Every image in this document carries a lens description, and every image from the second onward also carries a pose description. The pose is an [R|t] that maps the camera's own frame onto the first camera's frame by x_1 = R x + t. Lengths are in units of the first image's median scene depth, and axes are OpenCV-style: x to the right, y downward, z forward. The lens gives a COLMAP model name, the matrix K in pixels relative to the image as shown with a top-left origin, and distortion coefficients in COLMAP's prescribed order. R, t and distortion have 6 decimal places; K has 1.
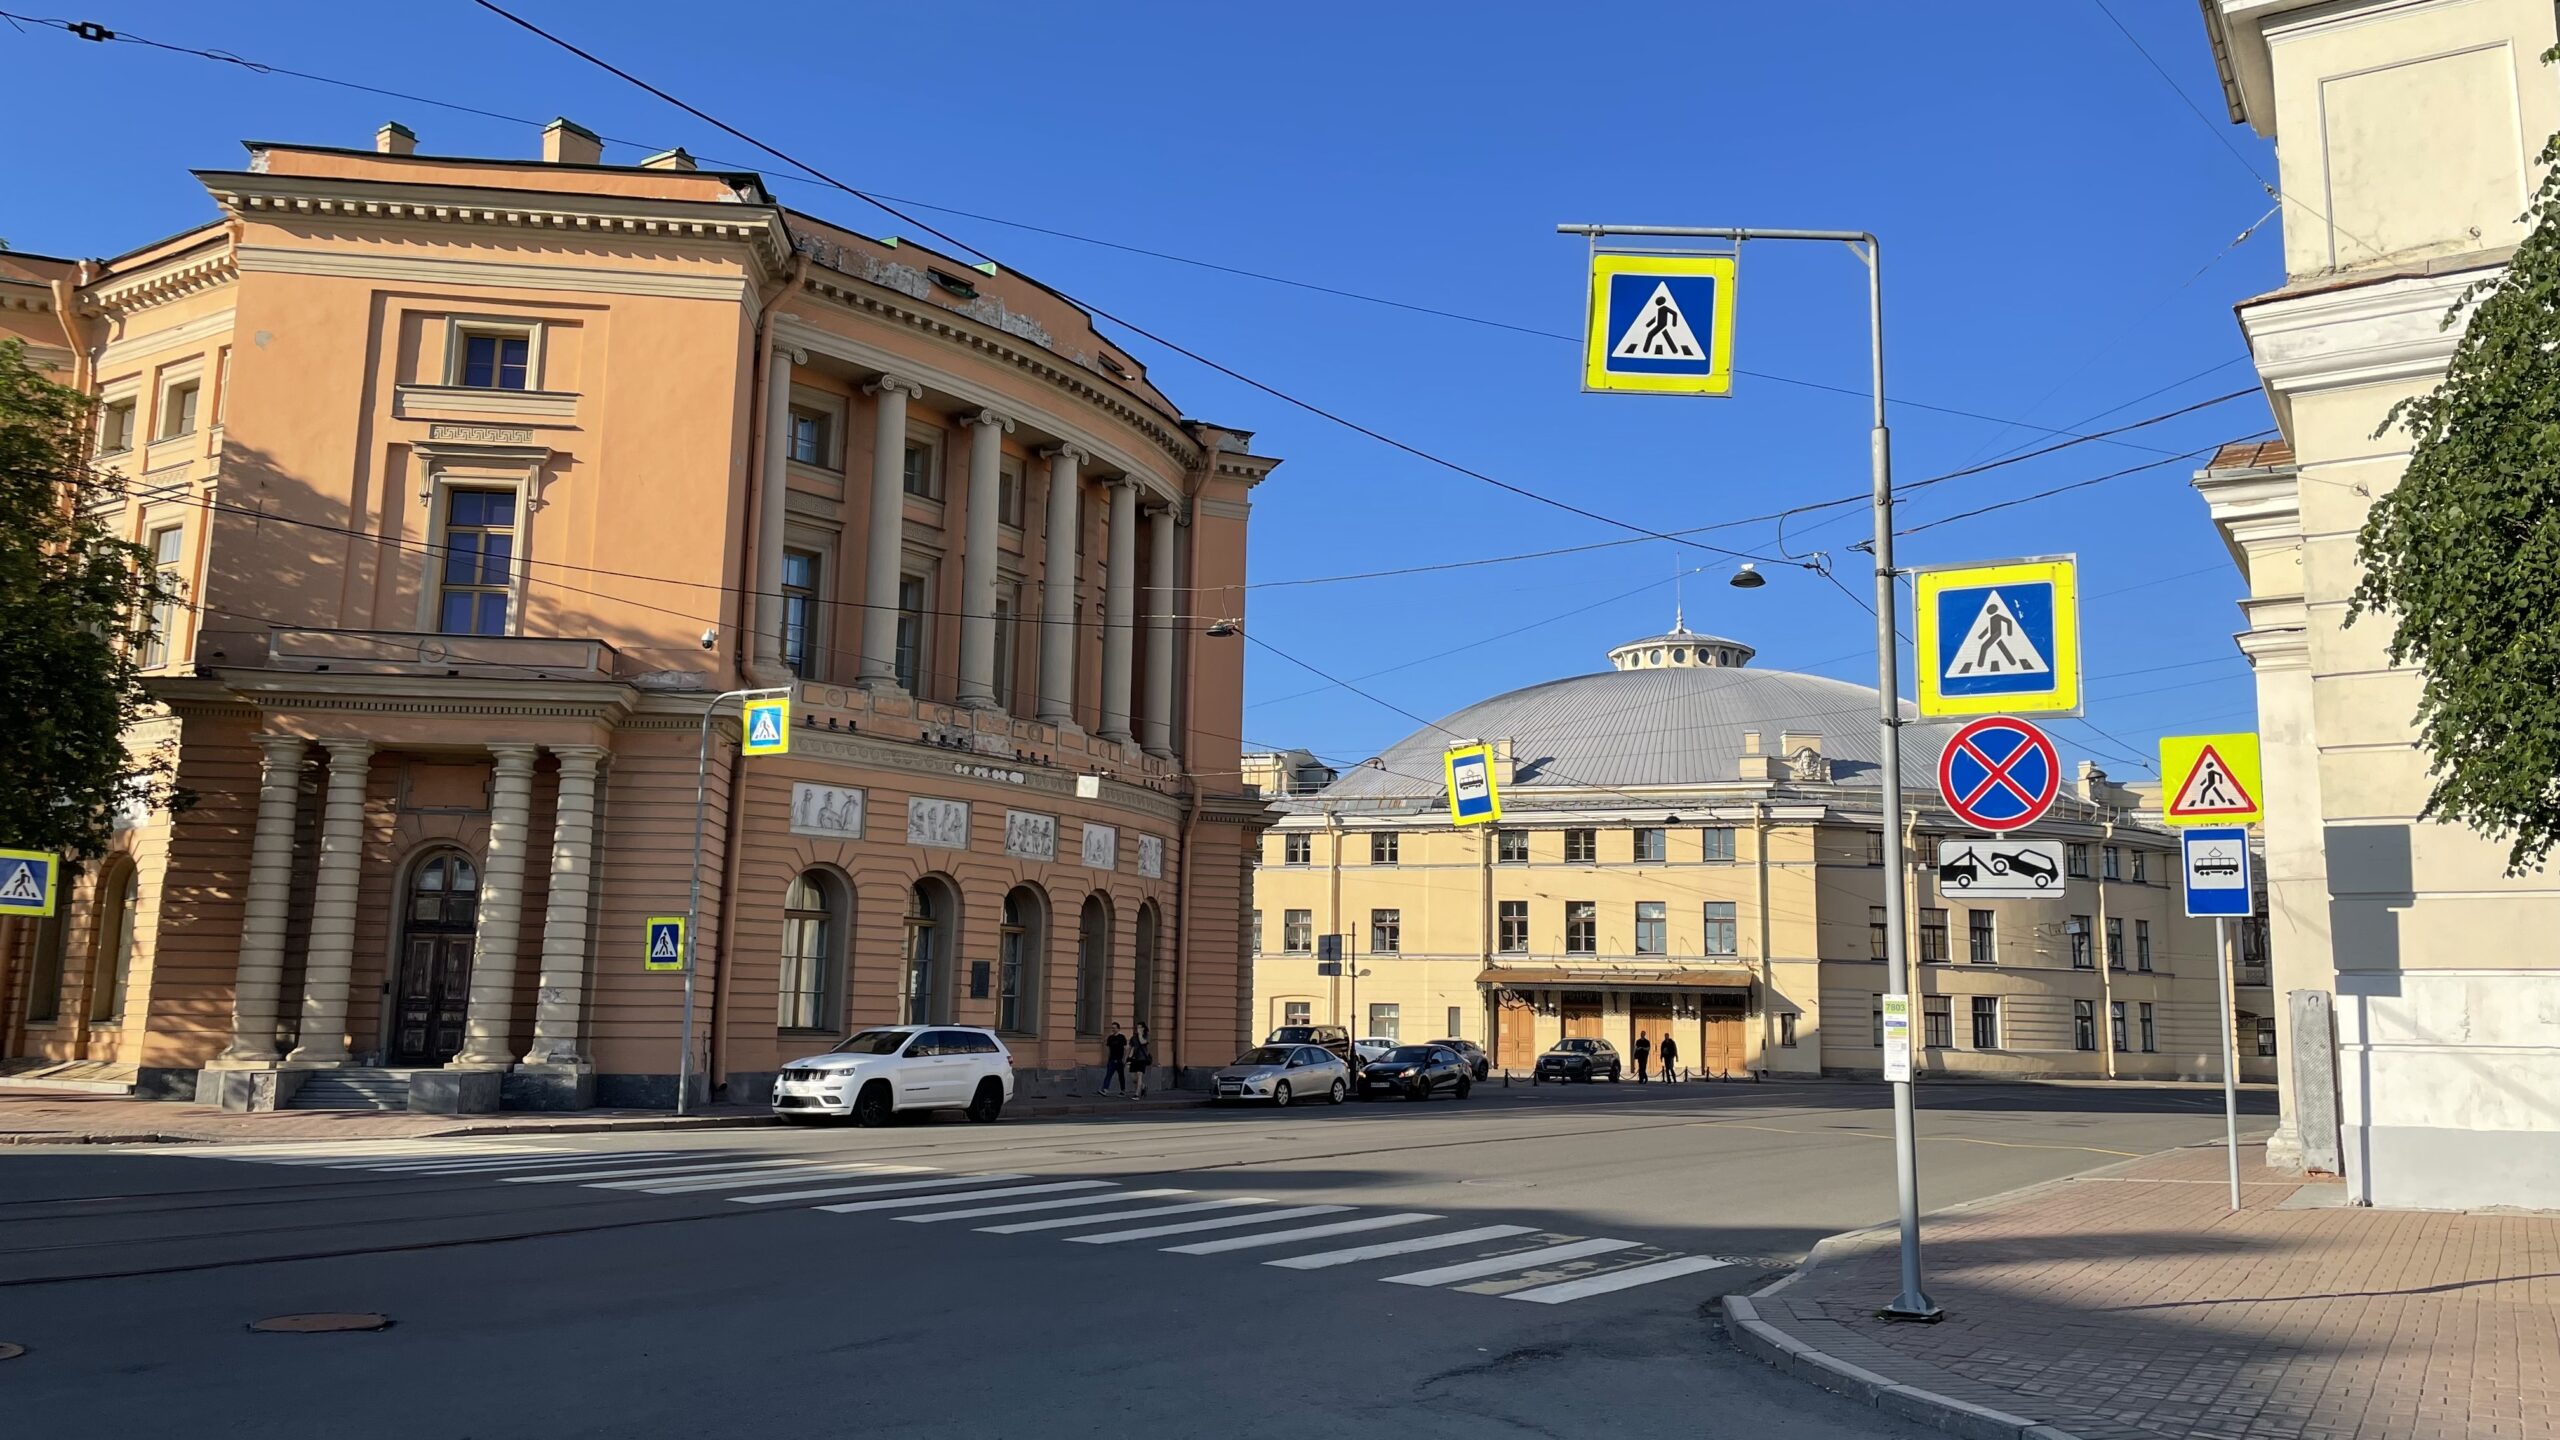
lens RADIAL K [[1959.0, 0, 1280.0], [0, 1959.0, 720.0], [0, 0, 1]] dist [0.074598, -0.116157]
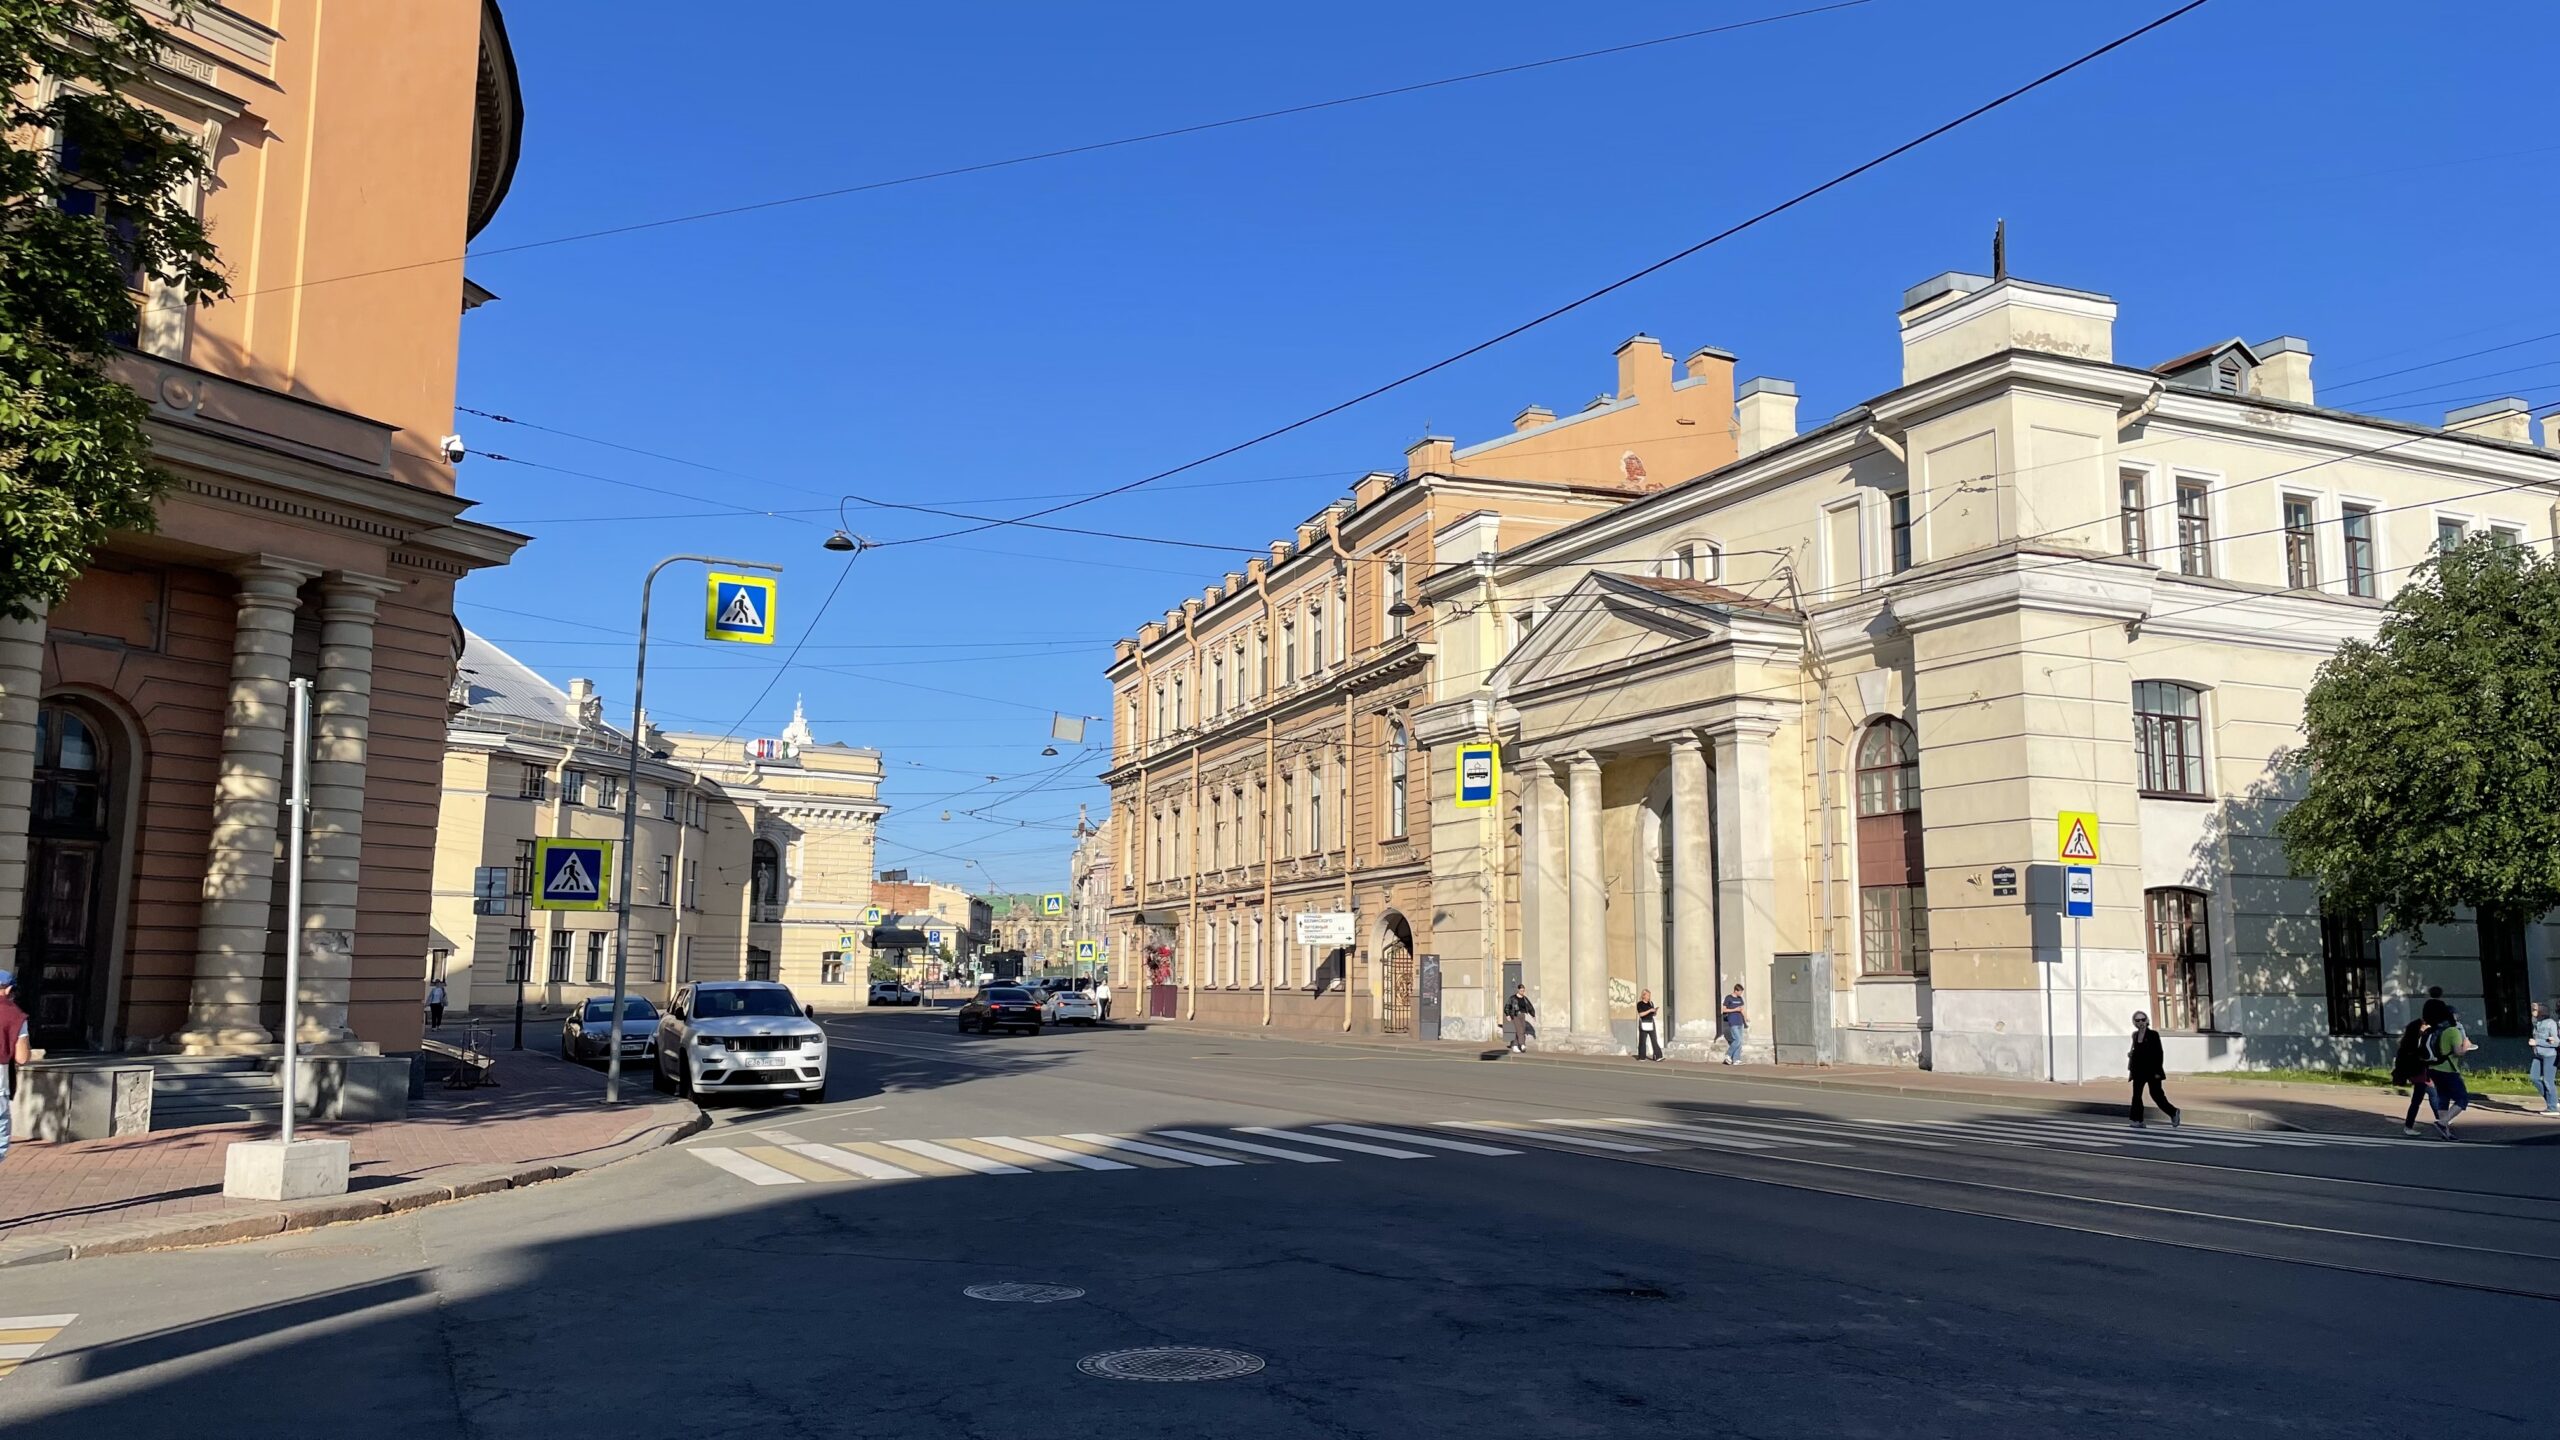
lens RADIAL K [[1959.0, 0, 1280.0], [0, 1959.0, 720.0], [0, 0, 1]] dist [0.074598, -0.116157]
pose [[0.541231, 0.100307, 0.834869, -0.750557], [-0.132068, 0.990678, -0.033410, 0.043181], [-0.830438, -0.092176, 0.549433, 0.358040]]
